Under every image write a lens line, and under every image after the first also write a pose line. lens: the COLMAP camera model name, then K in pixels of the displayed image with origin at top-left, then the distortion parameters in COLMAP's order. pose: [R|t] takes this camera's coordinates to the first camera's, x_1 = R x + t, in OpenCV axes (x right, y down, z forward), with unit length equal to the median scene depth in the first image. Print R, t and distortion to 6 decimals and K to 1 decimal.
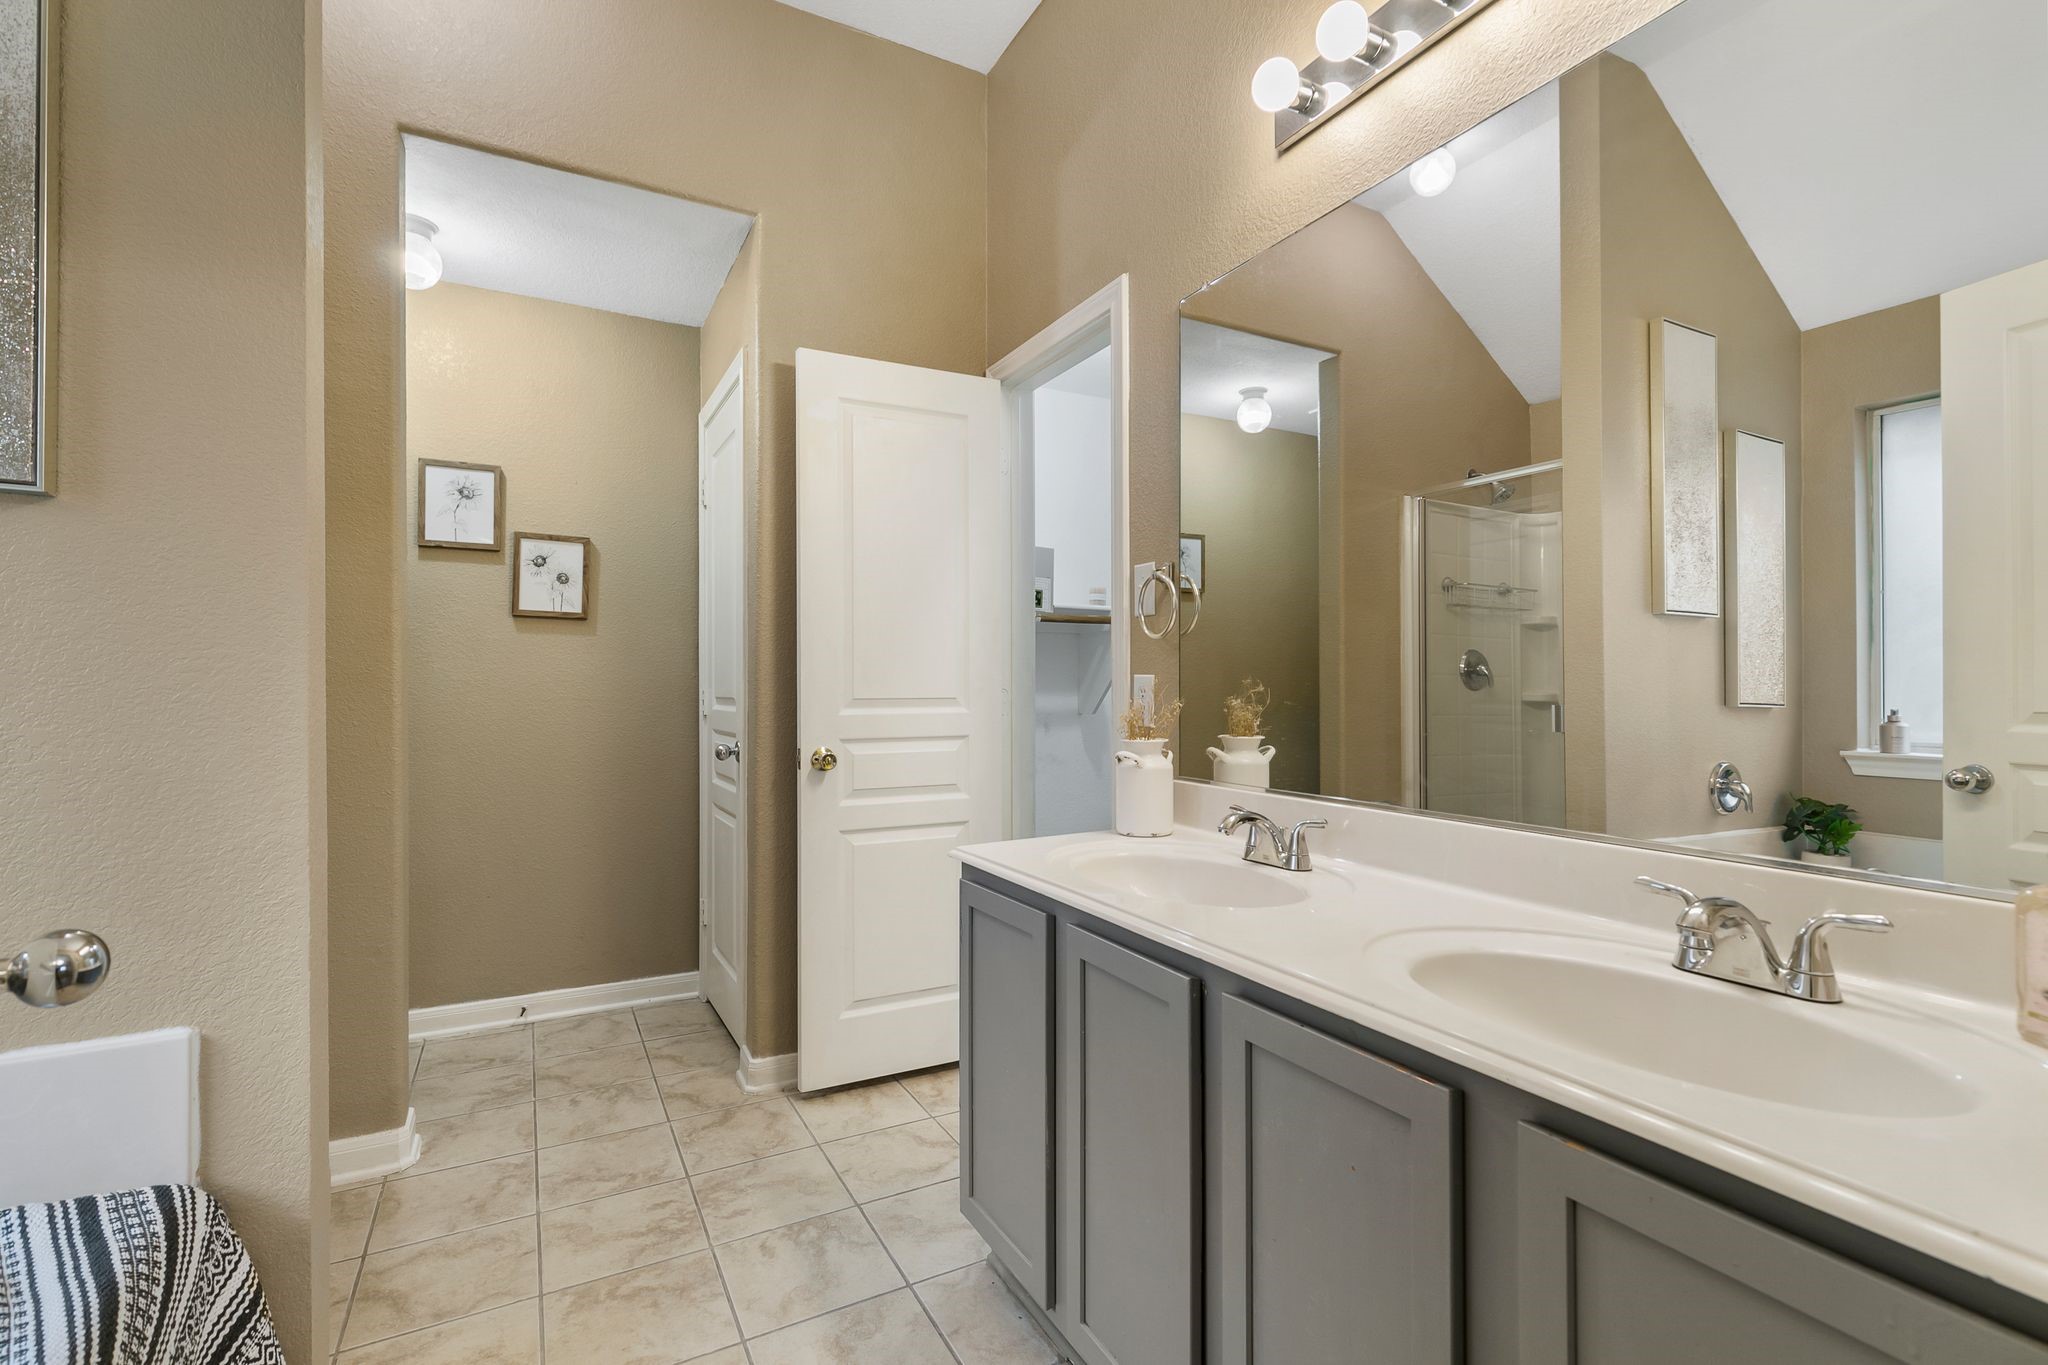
lens RADIAL K [[924.7, 0, 1018.9], [0, 924.7, 680.3], [0, 0, 1]] dist [0.008094, -0.003286]
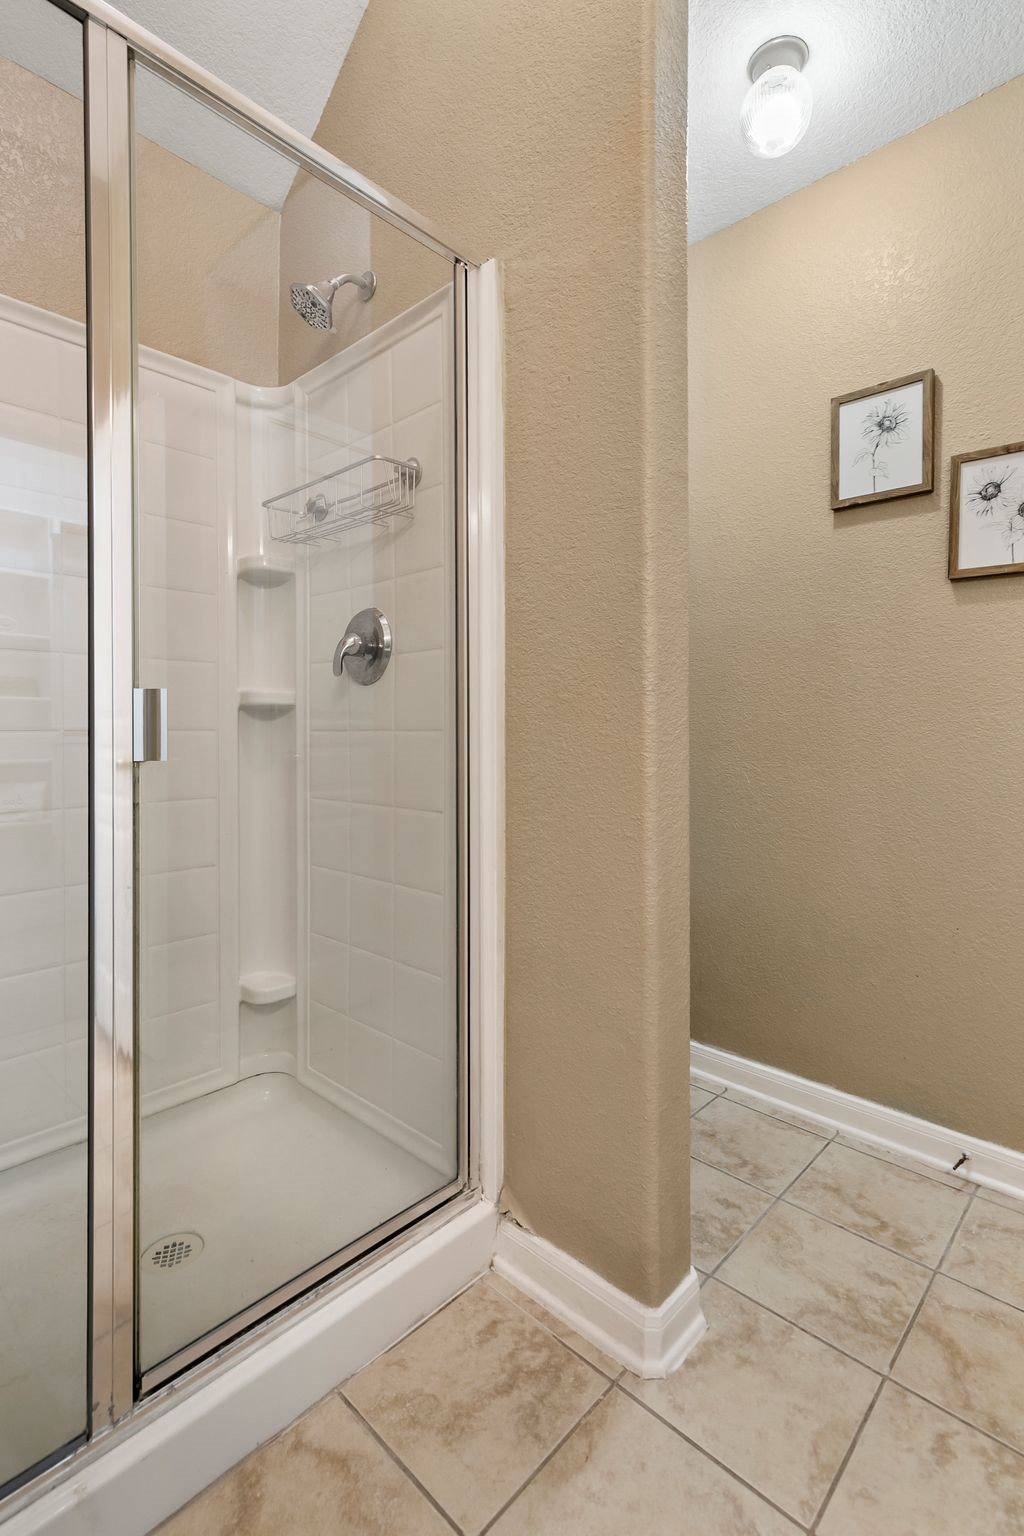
lens RADIAL K [[693.6, 0, 549.8], [0, 693.6, 726.5], [0, 0, 1]] dist [0.008094, -0.003286]
pose [[0.314740, 0.003554, -0.949171, -0.172739], [0.003492, 0.999982, 0.004902, 0.042857], [0.949172, -0.004858, 0.314722, 0.651130]]
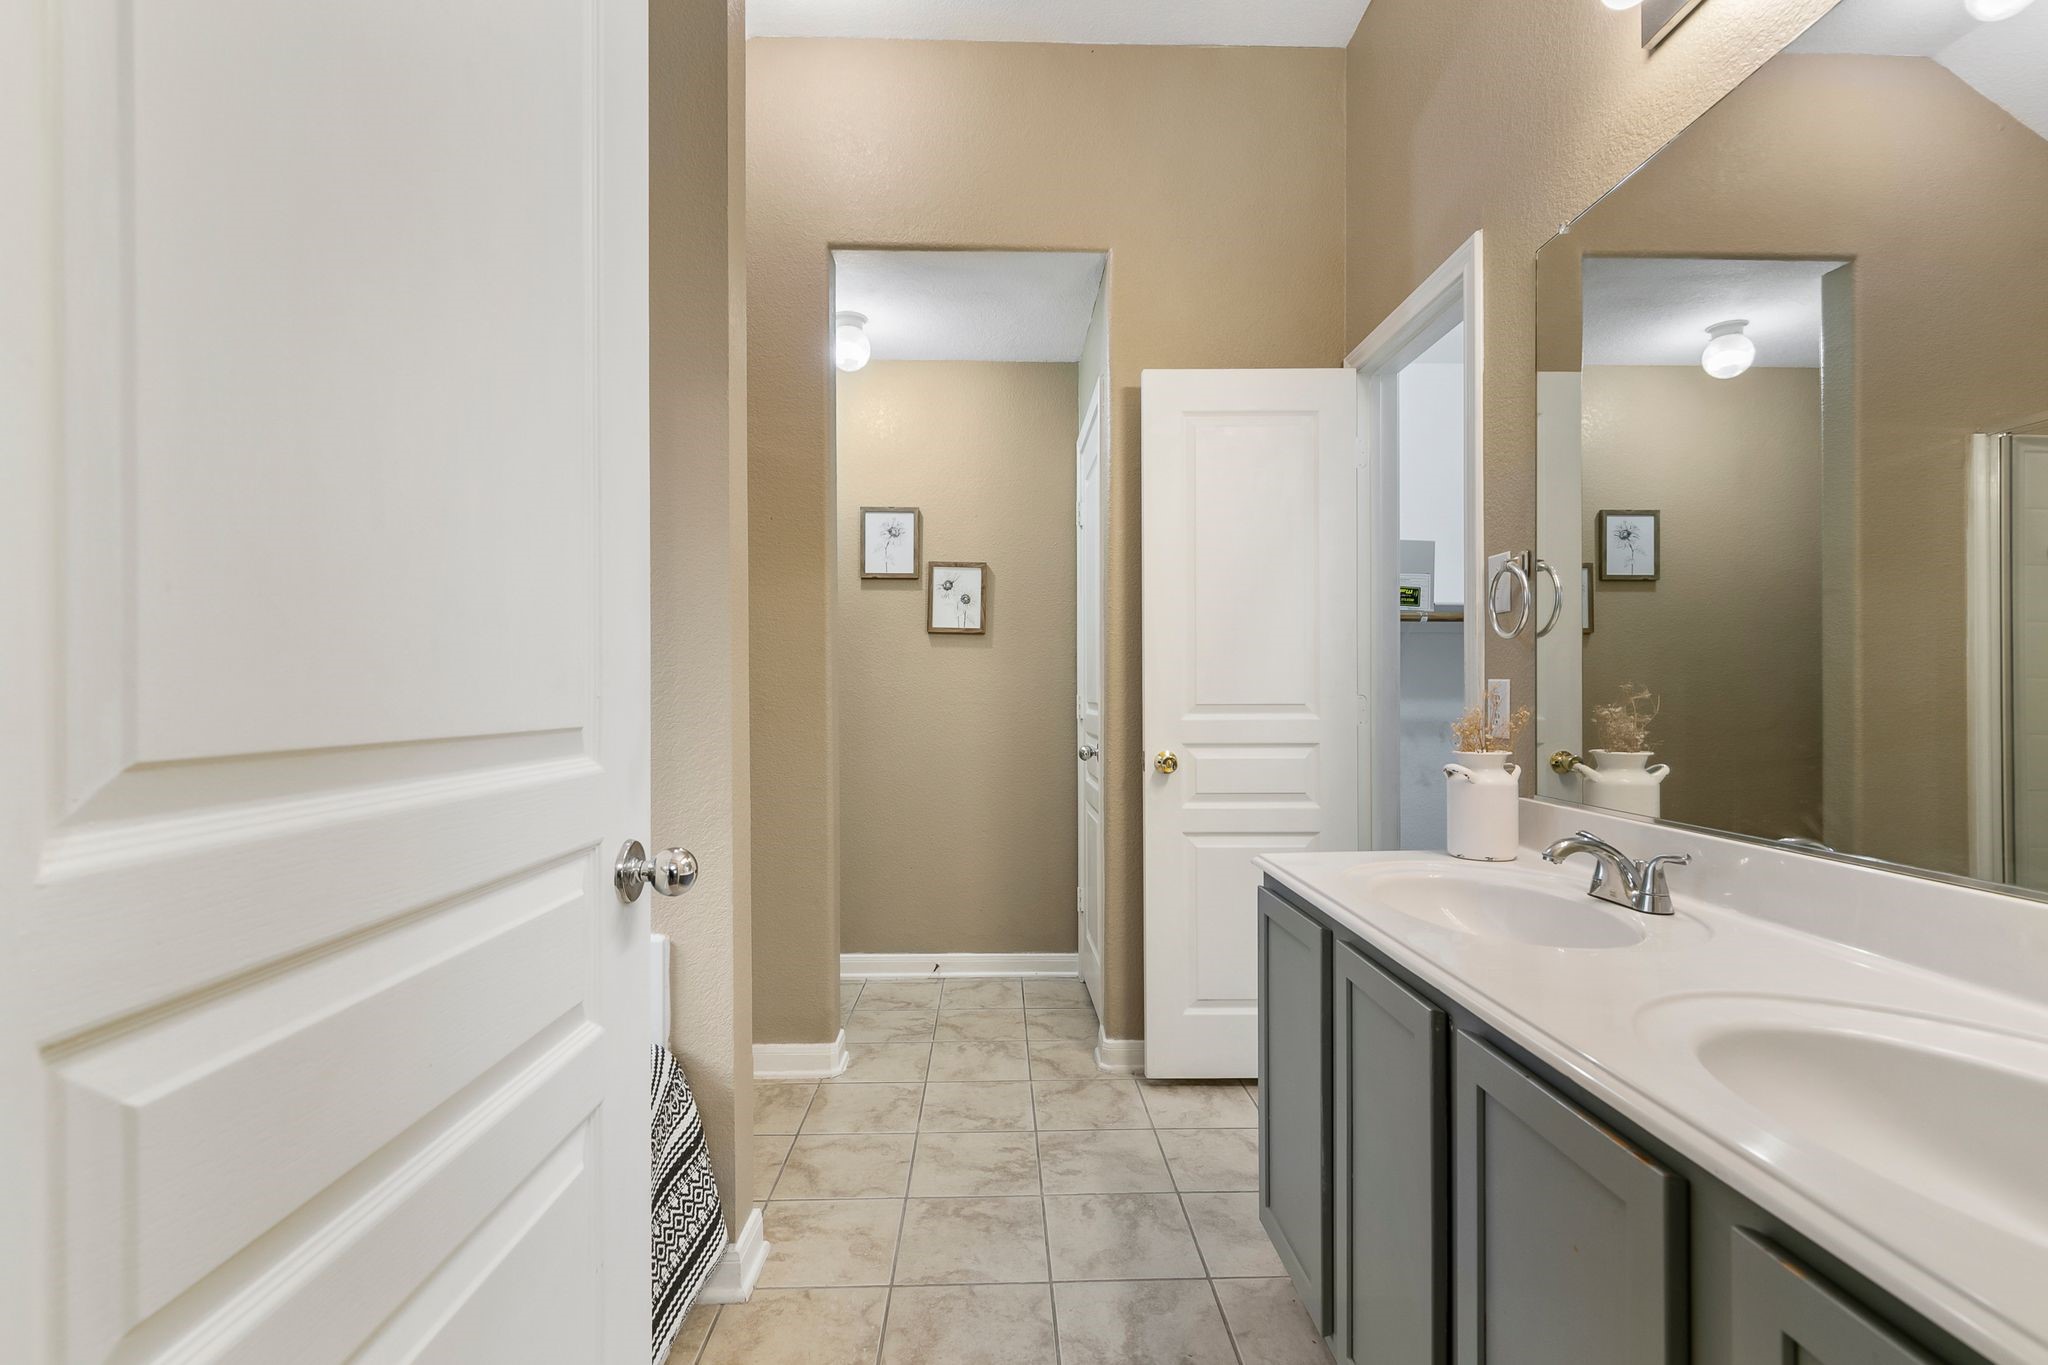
lens RADIAL K [[924.7, 0, 1018.0], [0, 924.7, 691.3], [0, 0, 1]] dist [0.008094, -0.003286]
pose [[0.891976, -0.000153, -0.452083, 0.106600], [0.002394, 0.999988, 0.004386, 0.000319], [0.452076, -0.004994, 0.891965, -0.002317]]
